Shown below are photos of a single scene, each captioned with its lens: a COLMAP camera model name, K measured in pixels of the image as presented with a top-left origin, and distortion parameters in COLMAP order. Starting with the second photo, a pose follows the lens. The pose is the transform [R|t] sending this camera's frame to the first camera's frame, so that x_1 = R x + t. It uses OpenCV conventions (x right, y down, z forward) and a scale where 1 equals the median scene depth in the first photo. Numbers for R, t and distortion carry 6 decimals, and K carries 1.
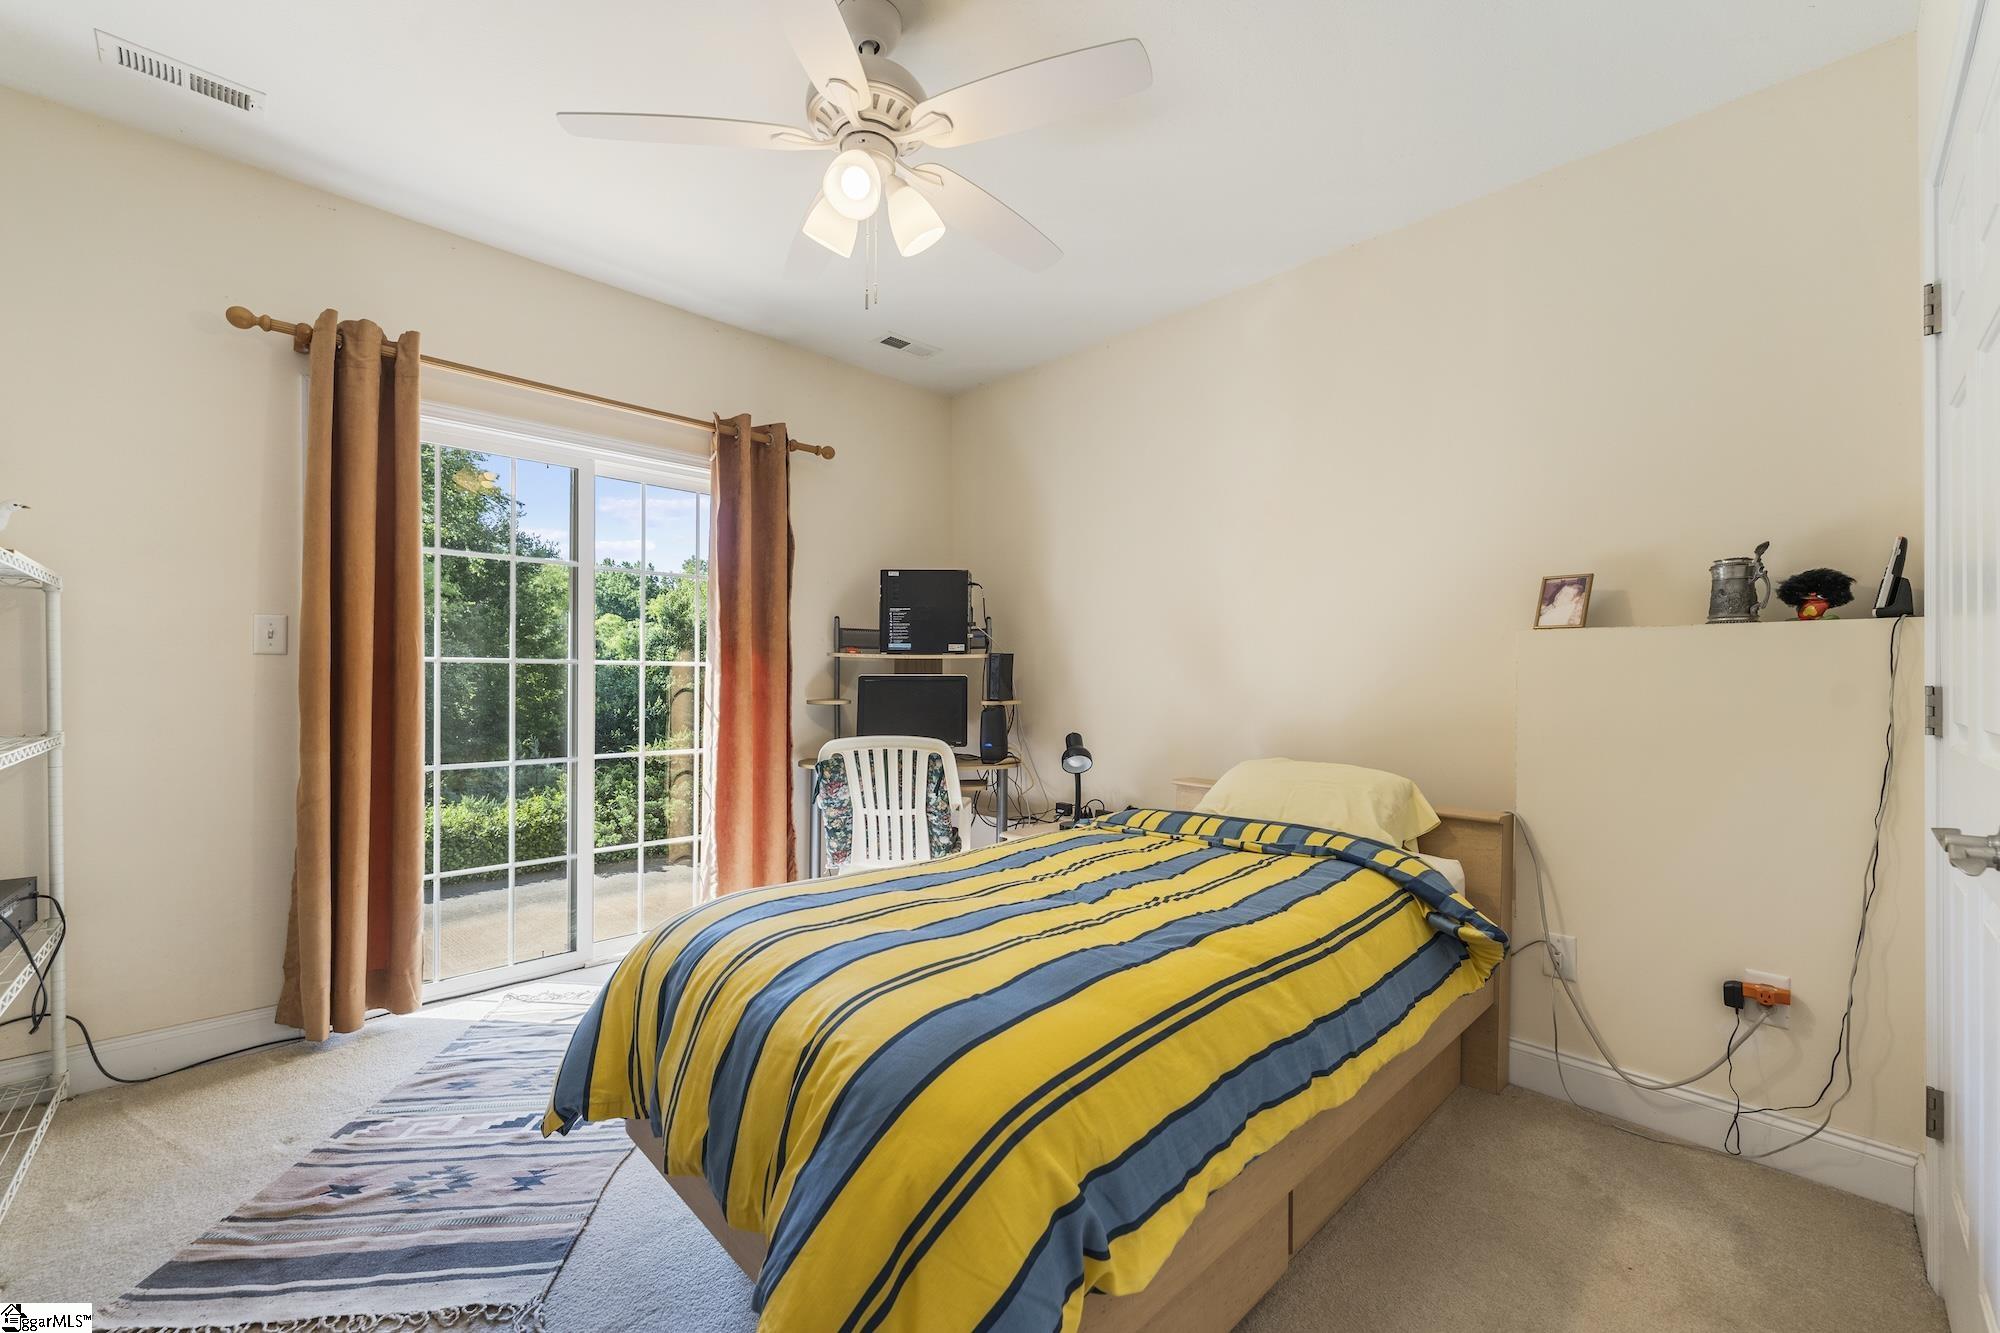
lens RADIAL K [[805.1, 0, 1001.7], [0, 805.1, 674.1], [0, 0, 1]] dist [-0.000504, -0.000045]
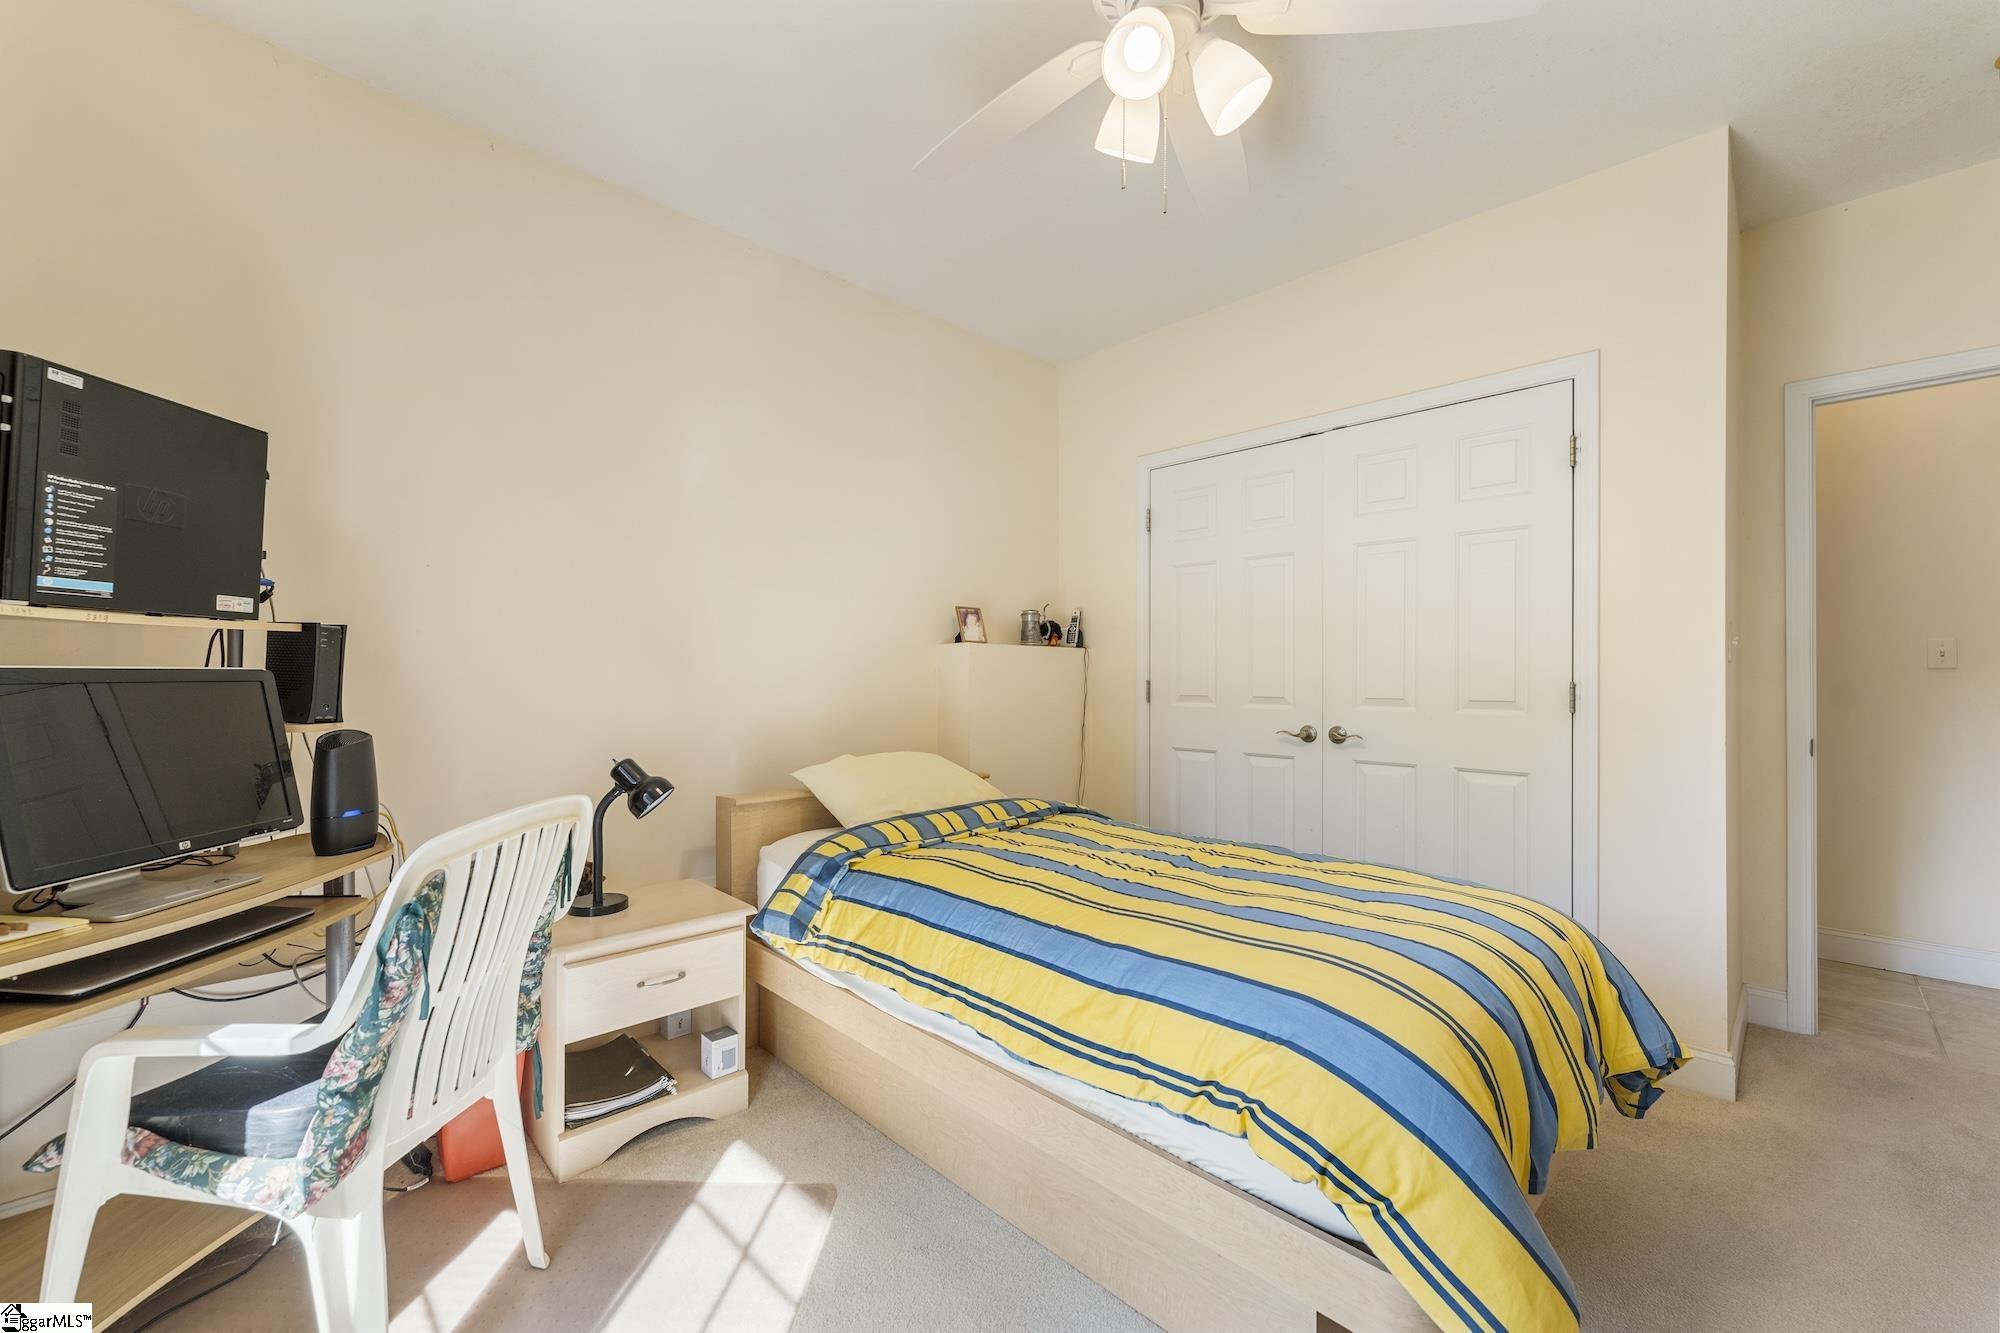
lens RADIAL K [[805.1, 0, 1003.0], [0, 805.1, 664.8], [0, 0, 1]] dist [-0.000504, -0.000045]
pose [[-0.007179, 0.010038, 0.999924, -0.771938], [-0.012376, 0.999872, -0.010127, -0.001826], [-0.999898, -0.012448, -0.007053, 0.939835]]
